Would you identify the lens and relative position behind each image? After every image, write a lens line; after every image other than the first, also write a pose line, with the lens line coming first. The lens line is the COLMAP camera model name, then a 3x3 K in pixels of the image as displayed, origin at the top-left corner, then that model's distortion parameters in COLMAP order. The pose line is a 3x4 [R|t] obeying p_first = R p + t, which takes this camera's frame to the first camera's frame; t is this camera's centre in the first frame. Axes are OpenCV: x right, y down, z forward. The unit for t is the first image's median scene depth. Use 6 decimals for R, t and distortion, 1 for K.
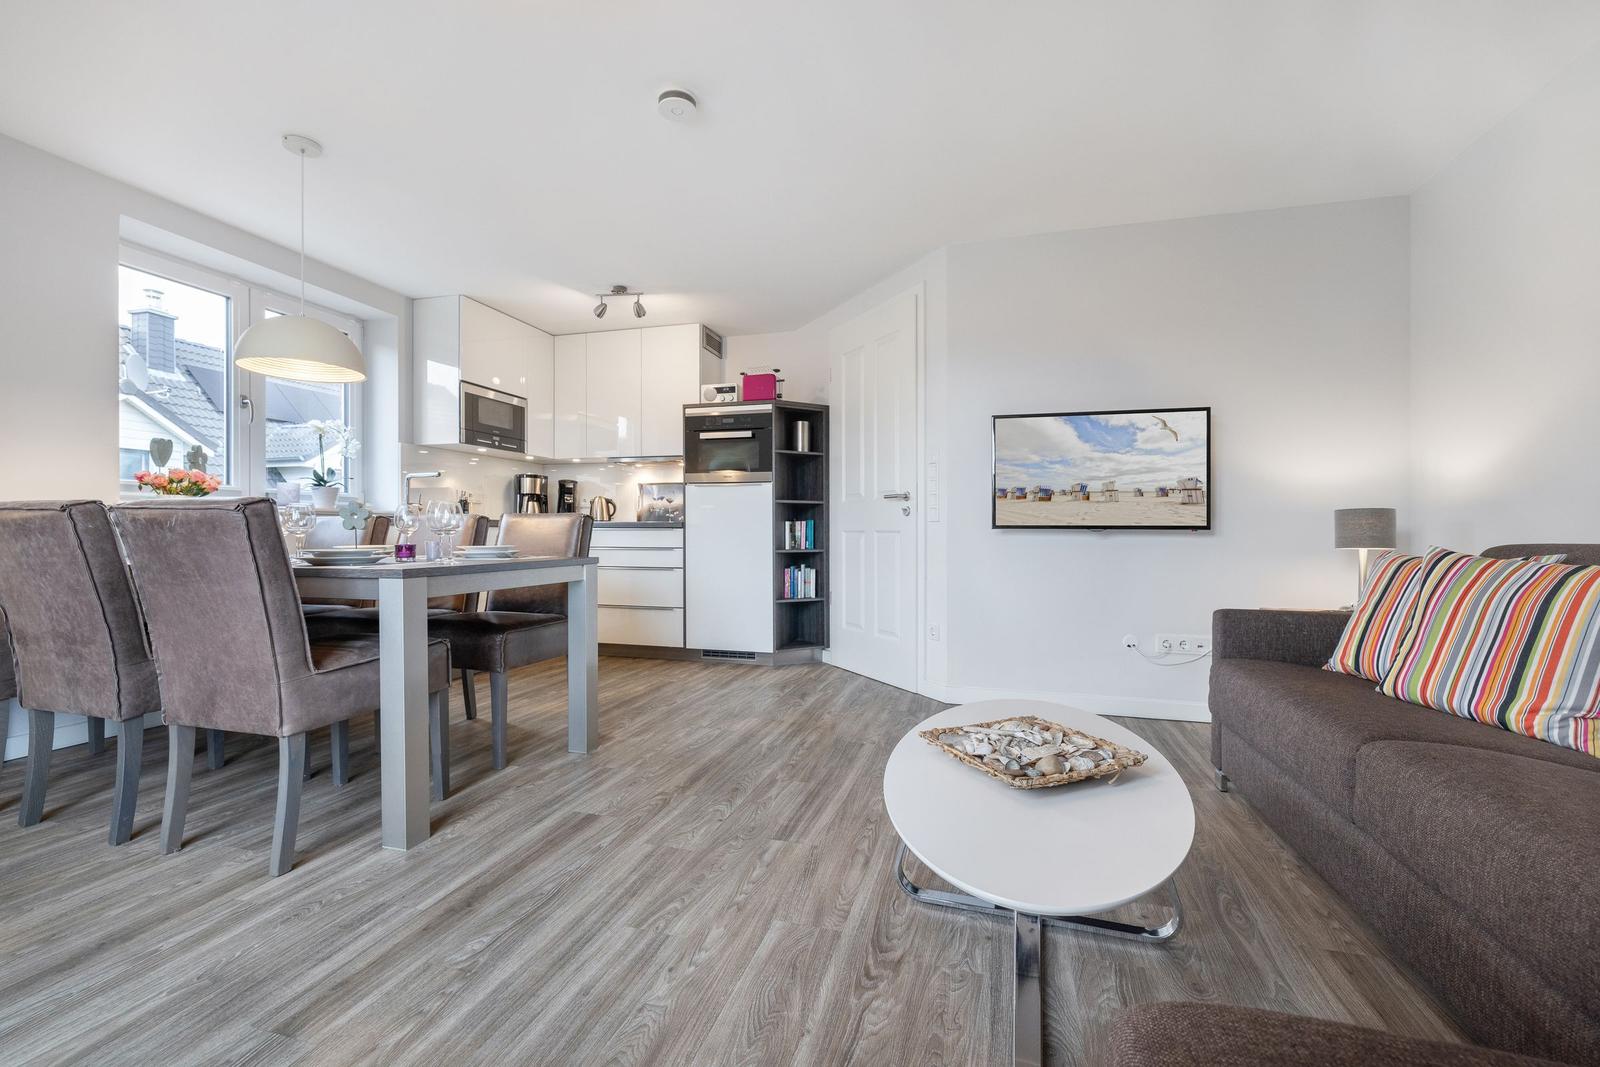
lens RADIAL K [[674.3, 0, 813.5], [0, 674.3, 527.7], [0, 0, 1]] dist [0.000160, -0.000549]
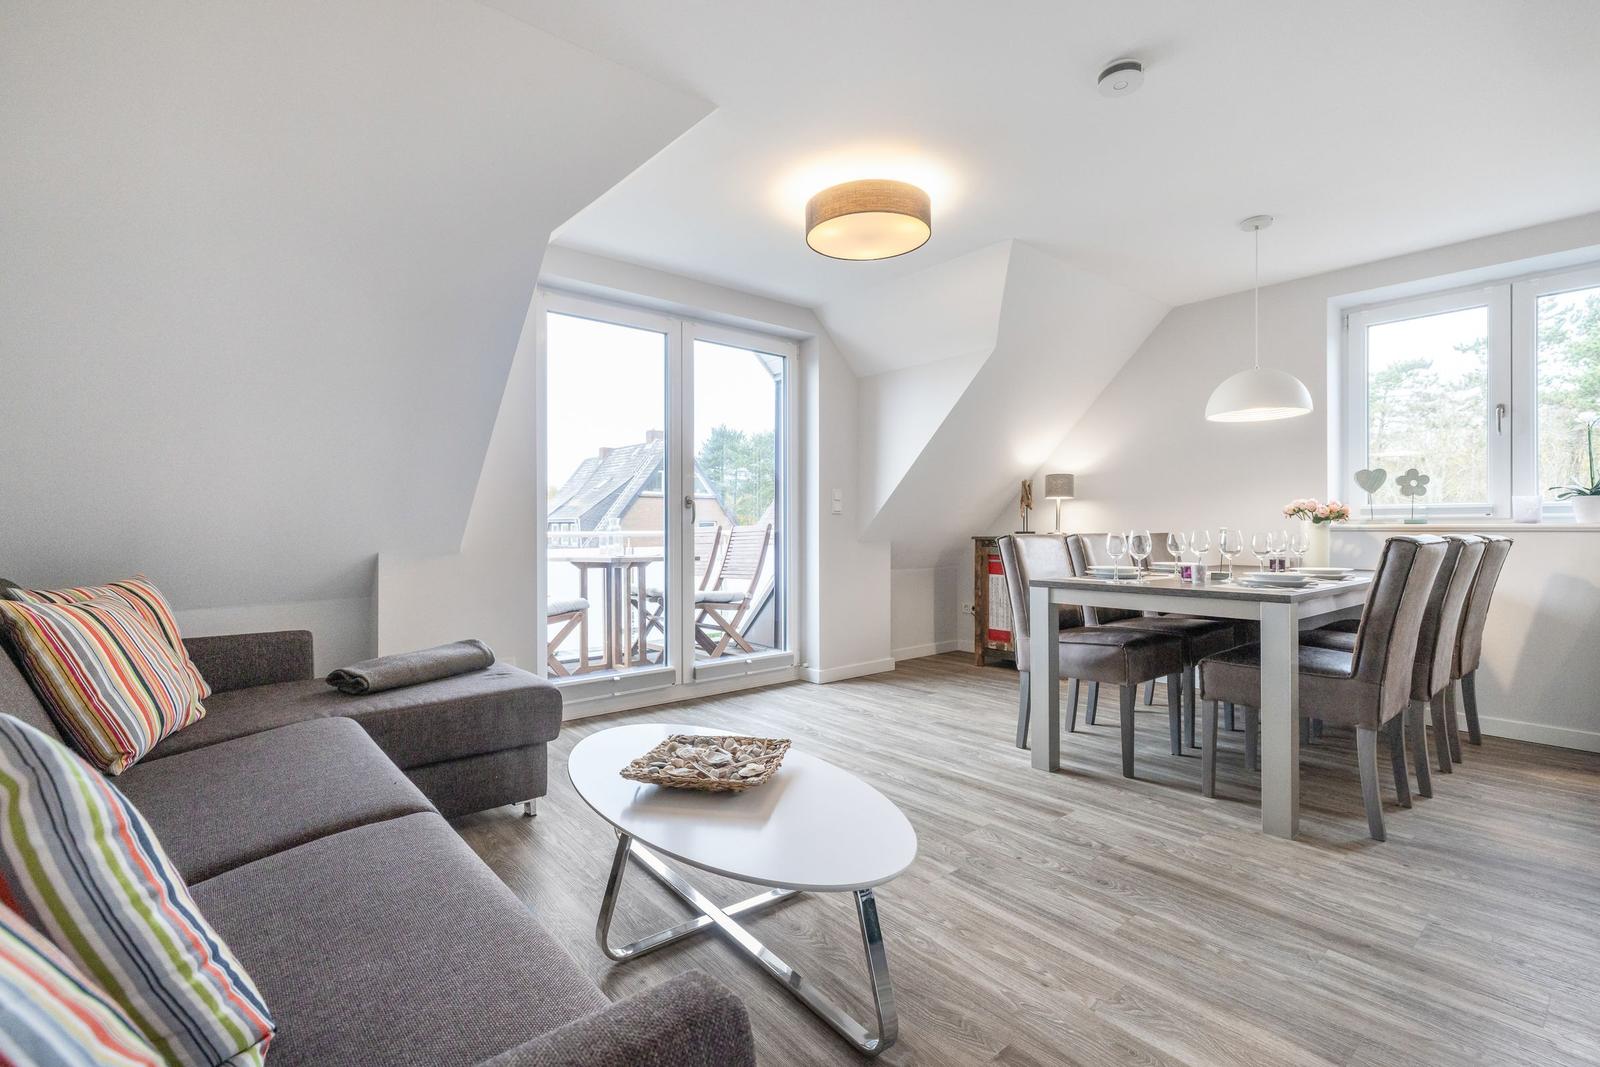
lens RADIAL K [[758.1, 0, 811.4], [0, 758.1, 533.3], [0, 0, 1]] dist [-0.002735, -0.000113]
pose [[-0.575995, 0.004993, -0.817438, 0.448949], [0.008562, 0.999963, 0.000075, -0.021223], [0.817408, -0.006955, -0.576017, 0.664545]]
